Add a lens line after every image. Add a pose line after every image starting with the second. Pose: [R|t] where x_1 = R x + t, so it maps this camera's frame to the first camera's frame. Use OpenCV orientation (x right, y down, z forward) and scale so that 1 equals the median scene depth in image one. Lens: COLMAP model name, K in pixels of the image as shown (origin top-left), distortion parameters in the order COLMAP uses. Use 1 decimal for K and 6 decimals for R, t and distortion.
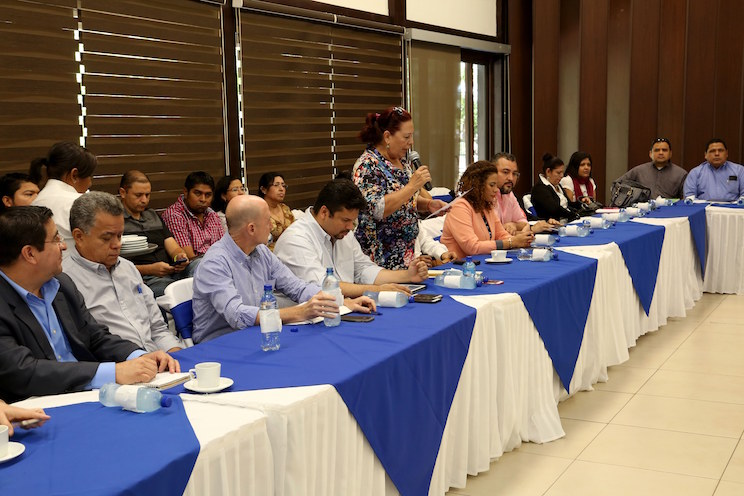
lens RADIAL K [[997.4, 0, 372.0], [0, 997.4, 248.0], [0, 0, 1]] dist [0.137644, 0.044688]
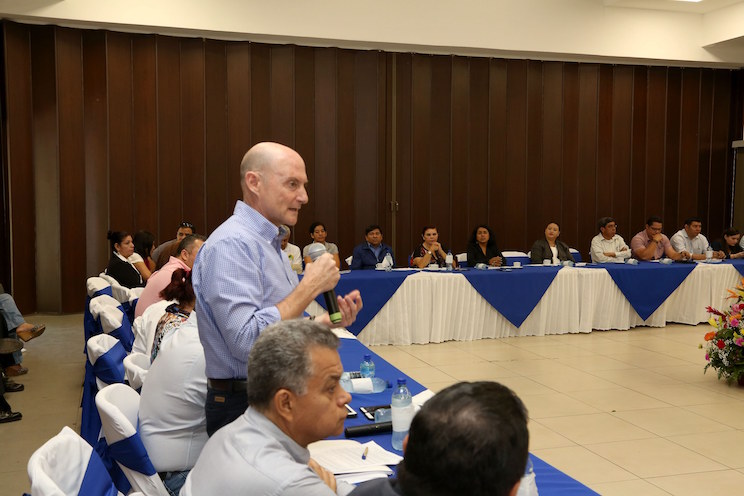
lens RADIAL K [[792.2, 0, 372.0], [0, 792.2, 248.0], [0, 0, 1]] dist [0.002070, 0.002911]
pose [[0.674982, -0.019589, 0.737574, -0.283930], [0.067664, 0.997078, -0.035441, -0.041177], [-0.734725, 0.073830, 0.674335, 0.349049]]
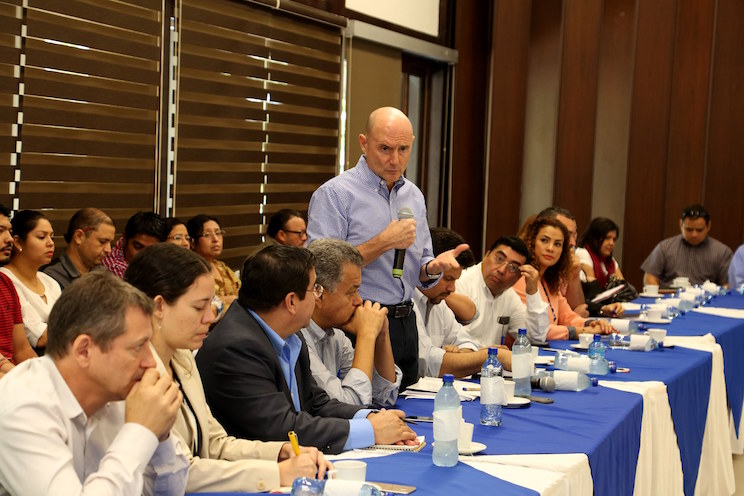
lens RADIAL K [[1760.6, 0, 372.0], [0, 1760.6, 248.0], [0, 0, 1]] dist [0.460741, 0.025237]
pose [[0.977838, 0.051303, 0.202982, -0.251214], [-0.037040, 0.996611, -0.073450, 0.034052], [-0.206062, 0.064304, 0.976424, -0.239639]]
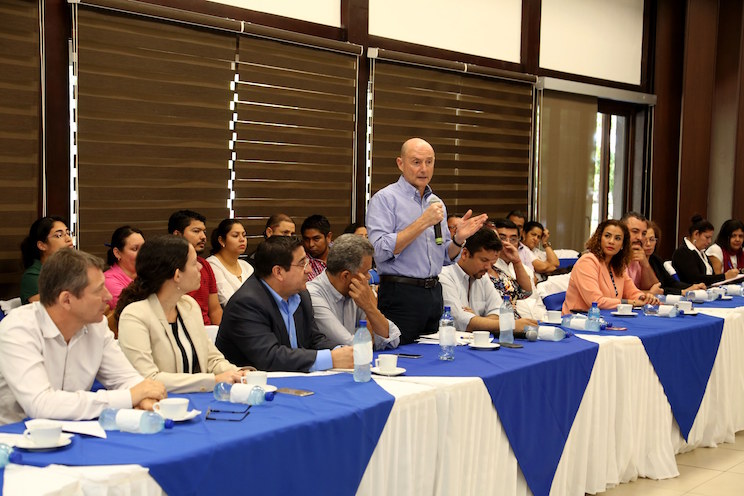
lens RADIAL K [[1359.2, 0, 372.0], [0, 1359.2, 248.0], [0, 0, 1]] dist [0.314561, -0.115213]
pose [[0.996271, 0.046051, -0.072962, -0.026282], [-0.050977, 0.996439, -0.067156, 0.042457], [0.069610, 0.070625, 0.995071, -0.349620]]
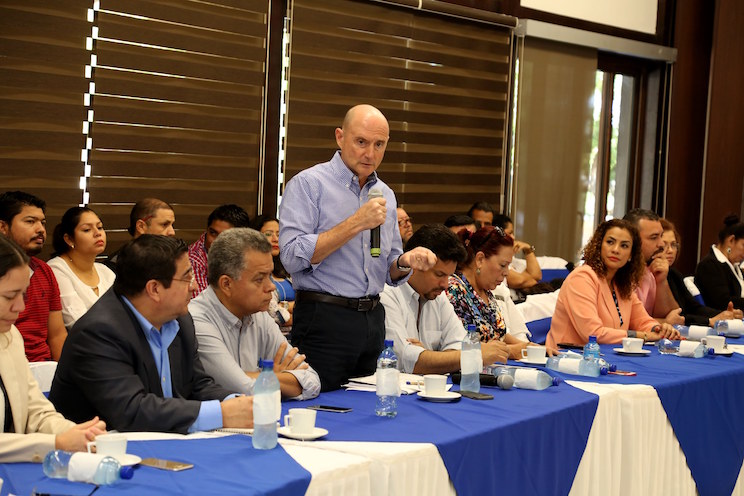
lens RADIAL K [[1814.9, 0, 372.0], [0, 1814.9, 248.0], [0, 0, 1]] dist [0.536056, -0.144905]
pose [[0.997173, 0.070711, -0.025411, -0.029809], [-0.072283, 0.995099, -0.067472, 0.033510], [0.020515, 0.069118, 0.997398, -0.299312]]
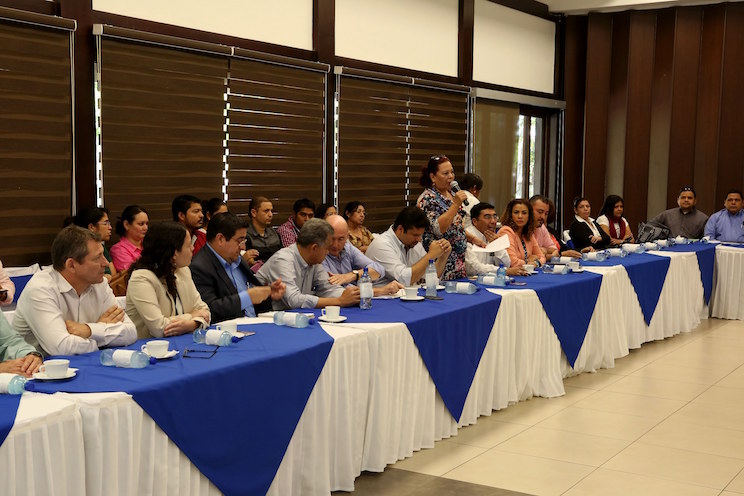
lens RADIAL K [[1069.4, 0, 372.0], [0, 1069.4, 248.0], [0, 0, 1]] dist [0.140147, 0.009233]
pose [[0.997103, 0.039834, -0.064794, 0.007739], [-0.042600, 0.998214, -0.041882, 0.039314], [0.063010, 0.044521, 0.997019, -0.360716]]
